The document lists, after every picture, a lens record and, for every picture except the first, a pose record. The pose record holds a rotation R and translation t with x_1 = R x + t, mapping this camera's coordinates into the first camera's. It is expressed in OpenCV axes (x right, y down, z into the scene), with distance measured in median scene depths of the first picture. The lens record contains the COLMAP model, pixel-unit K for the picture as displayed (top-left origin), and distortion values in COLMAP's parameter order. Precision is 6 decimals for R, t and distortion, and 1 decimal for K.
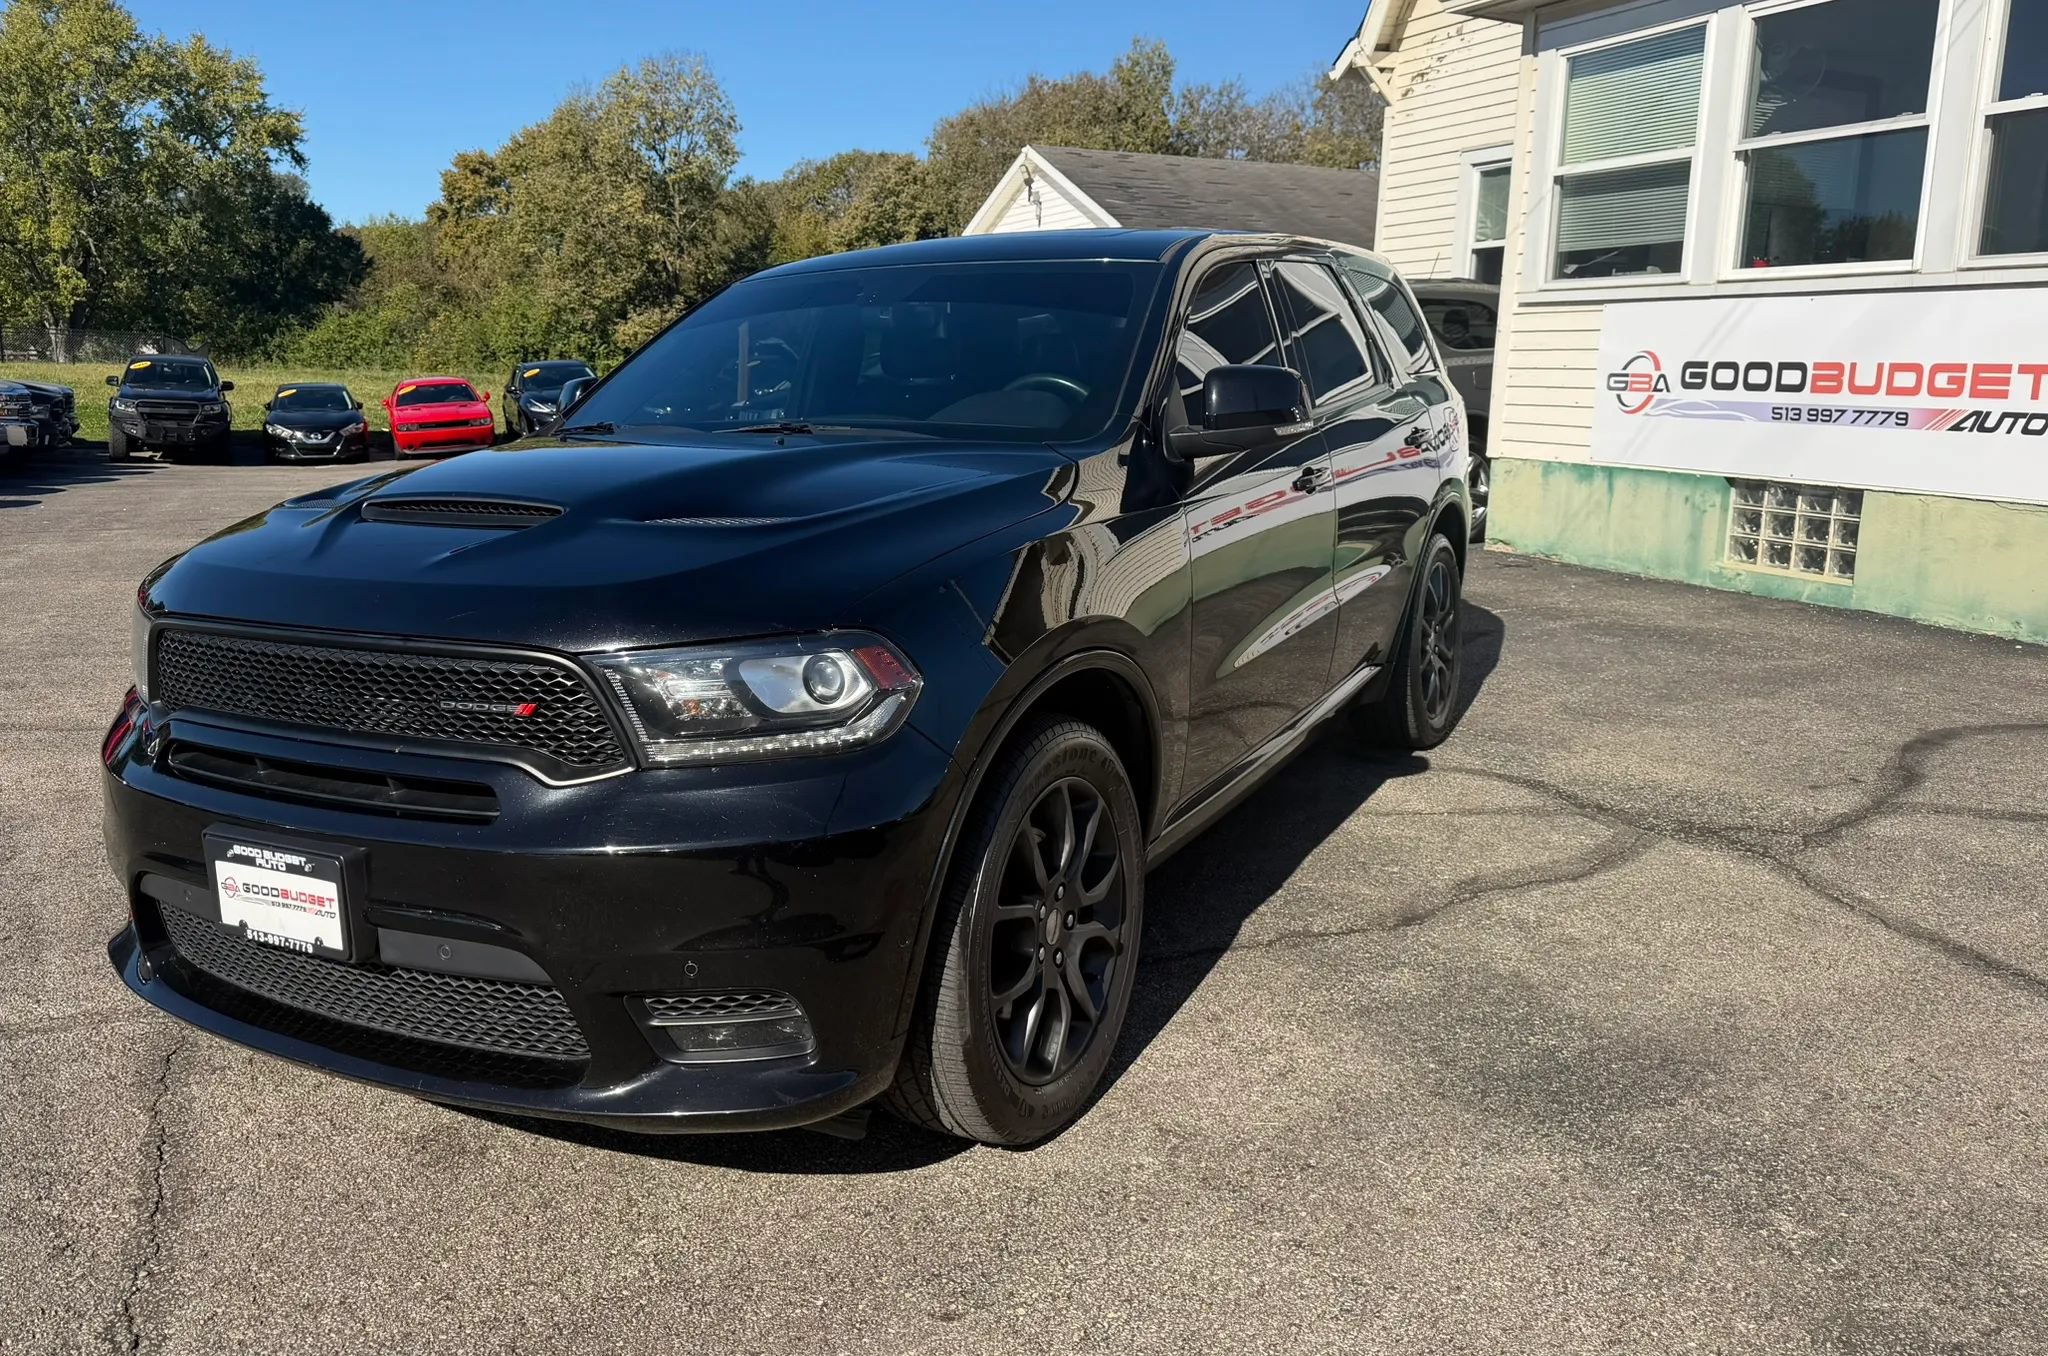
lens RADIAL K [[1585.3, 0, 990.2], [0, 1585.3, 652.4], [0, 0, 1]] dist [0.016270, -0.016094]
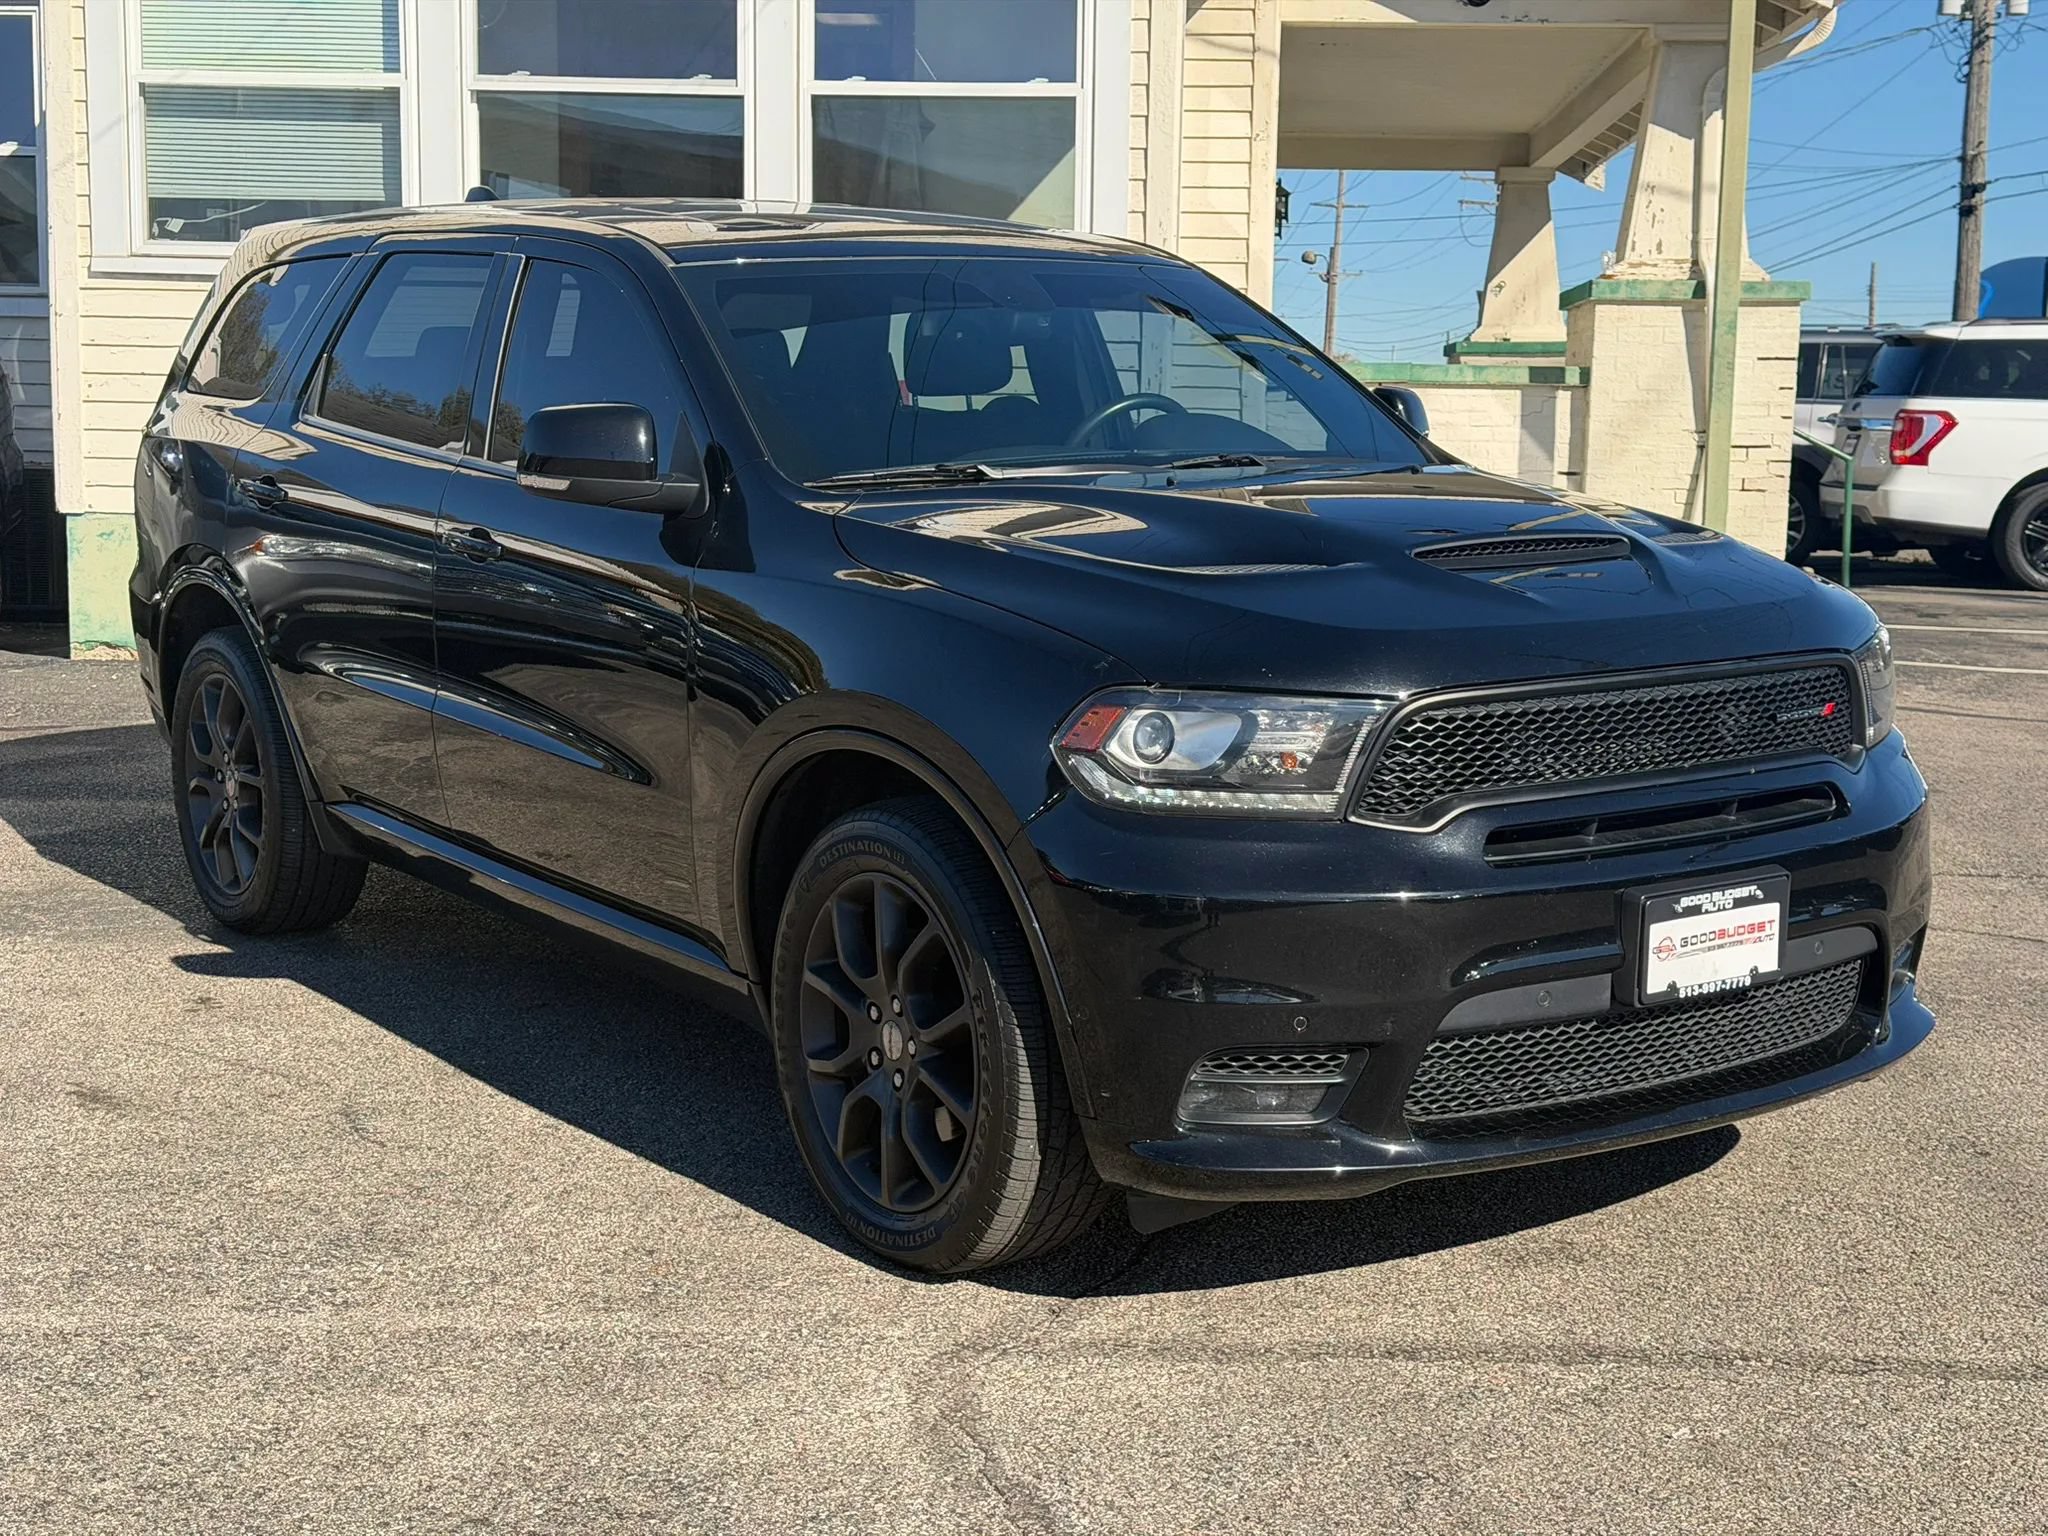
lens RADIAL K [[2876.9, 0, 1025.9], [0, 2876.9, 782.3], [0, 0, 1]] dist [0.135524, 0.000000]
pose [[0.452013, -0.124520, 0.883278, -0.786500], [0.154227, 0.986206, 0.060106, -0.040323], [-0.878578, 0.109057, 0.464982, 0.192766]]
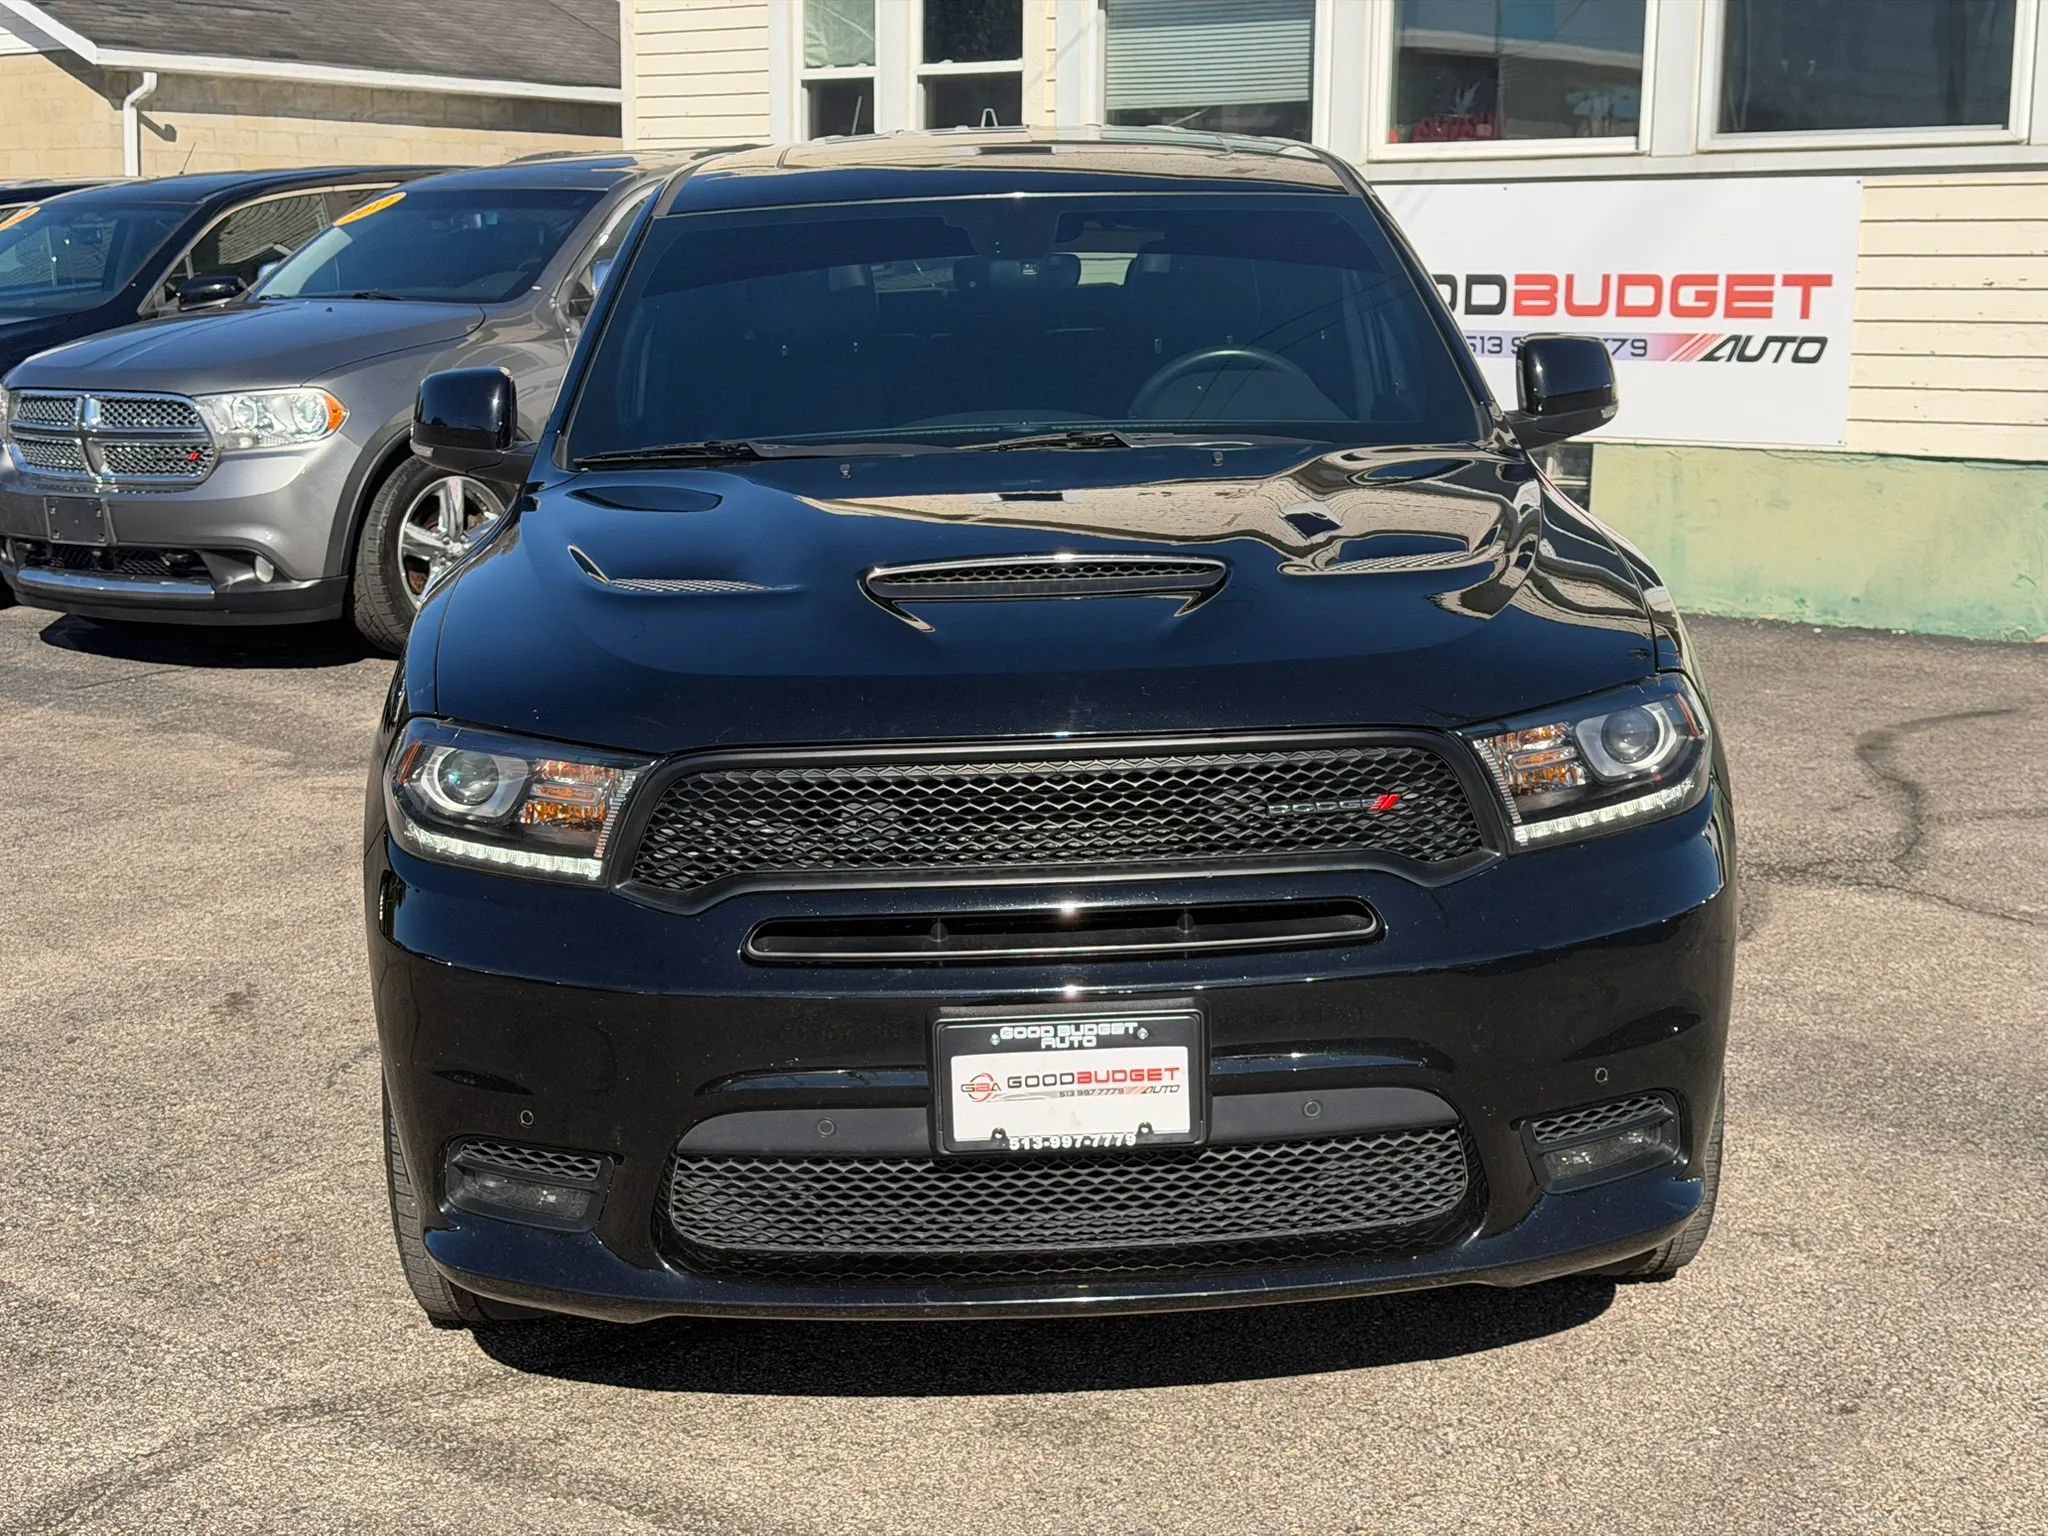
lens RADIAL K [[2876.9, 0, 1058.2], [0, 2876.9, 804.0], [0, 0, 1]] dist [0.135524, 0.000000]
pose [[0.862211, -0.108162, 0.494867, -0.407972], [0.100972, 0.994030, 0.041338, -0.014720], [-0.496384, 0.014325, 0.867985, -0.078980]]
